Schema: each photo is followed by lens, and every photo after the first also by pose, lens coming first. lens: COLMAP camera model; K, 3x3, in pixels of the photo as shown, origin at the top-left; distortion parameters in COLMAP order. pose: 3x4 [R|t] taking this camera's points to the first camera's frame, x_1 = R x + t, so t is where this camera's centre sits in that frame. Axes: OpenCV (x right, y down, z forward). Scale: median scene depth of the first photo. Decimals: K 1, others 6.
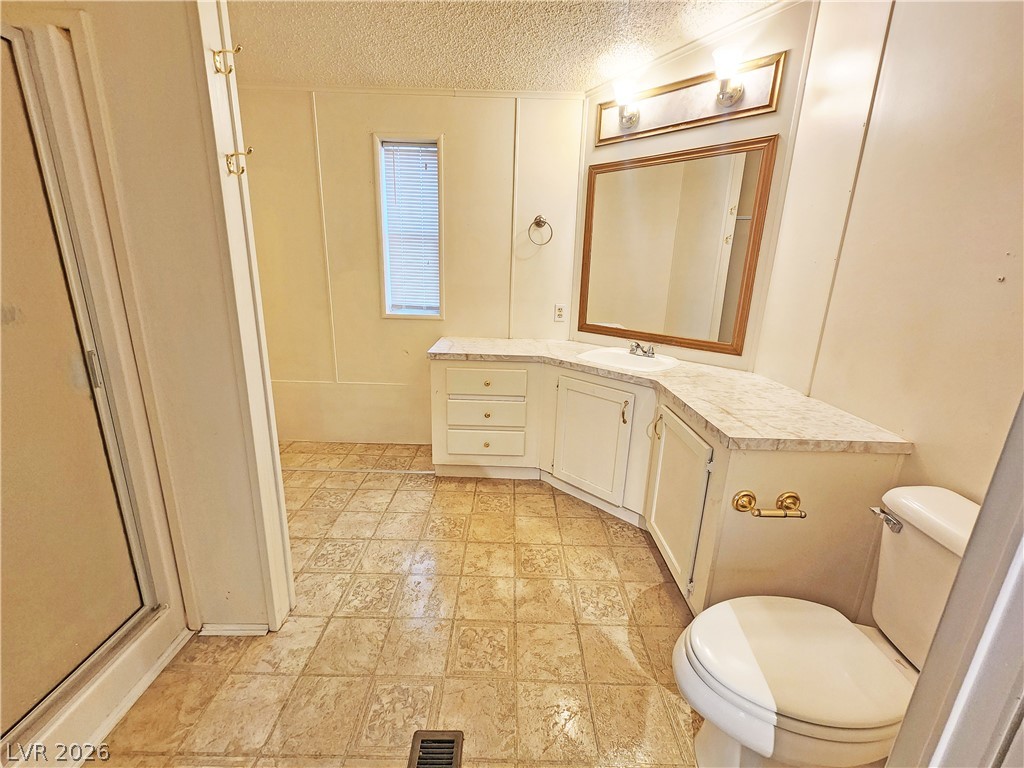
lens RADIAL K [[416.9, 0, 515.9], [0, 416.9, 379.9], [0, 0, 1]] dist [-0.002859, -0.000111]
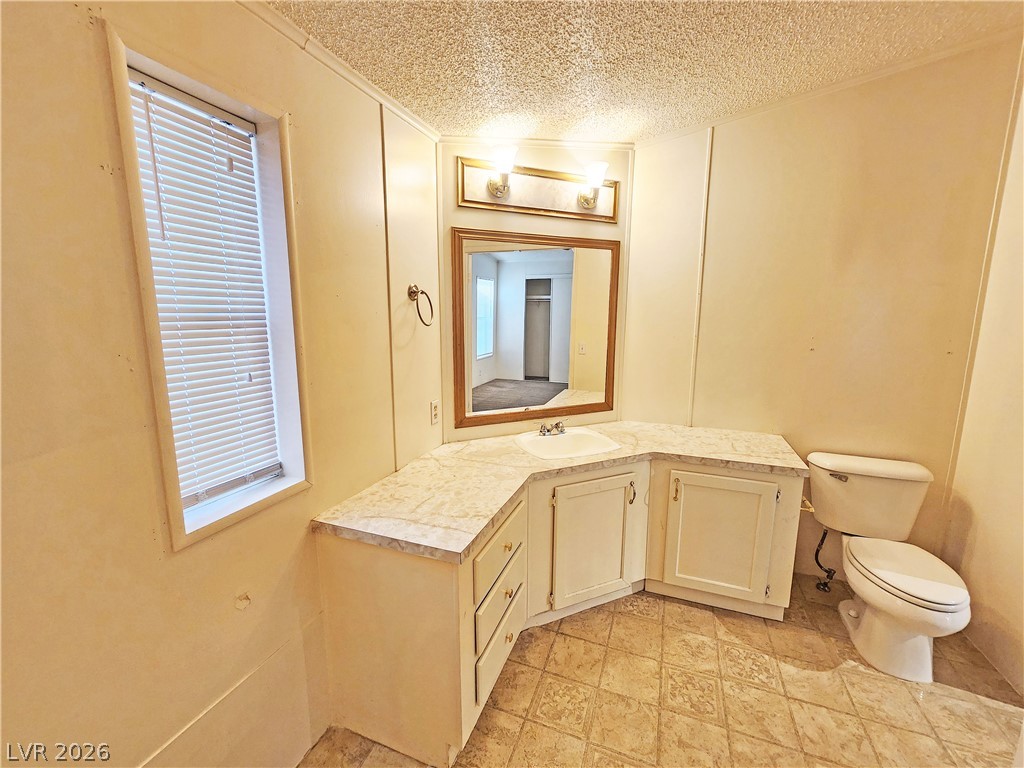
lens RADIAL K [[416.9, 0, 513.0], [0, 416.9, 379.6], [0, 0, 1]] dist [-0.002859, -0.000111]
pose [[0.369504, -0.178044, 0.912012, -0.607000], [0.252464, 0.963789, 0.085865, -0.293444], [-0.894275, 0.198523, 0.401074, 0.685456]]
